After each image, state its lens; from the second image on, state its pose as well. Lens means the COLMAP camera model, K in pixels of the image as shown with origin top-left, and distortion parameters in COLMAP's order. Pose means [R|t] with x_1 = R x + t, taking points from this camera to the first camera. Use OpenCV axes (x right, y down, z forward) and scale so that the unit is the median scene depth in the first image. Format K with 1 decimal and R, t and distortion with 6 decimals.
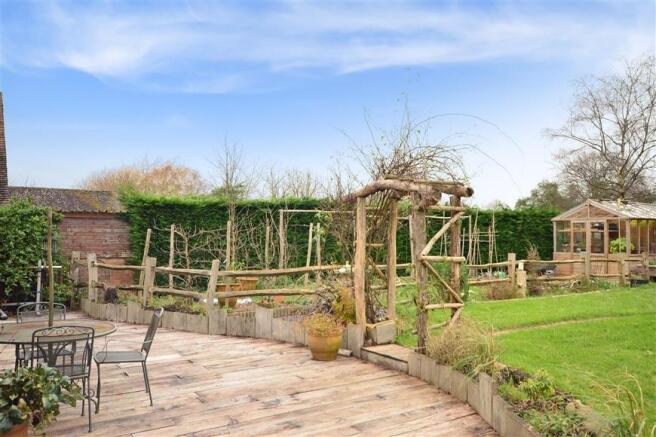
lens RADIAL K [[555.2, 0, 328.2], [0, 555.2, 229.3], [0, 0, 1]] dist [0.057760, 0.013465]
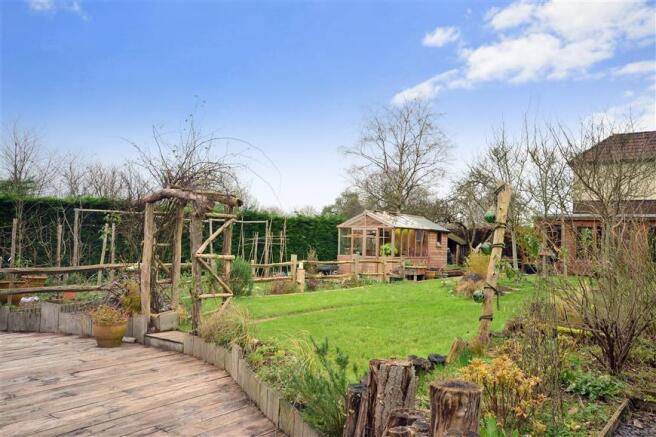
lens RADIAL K [[555.2, 0, 328.2], [0, 555.2, 229.3], [0, 0, 1]] dist [0.057760, 0.013465]
pose [[0.946744, 0.028113, 0.320759, 0.030346], [-0.026756, 0.999605, -0.008638, -0.002024], [-0.320875, -0.000404, 0.947121, -0.151439]]
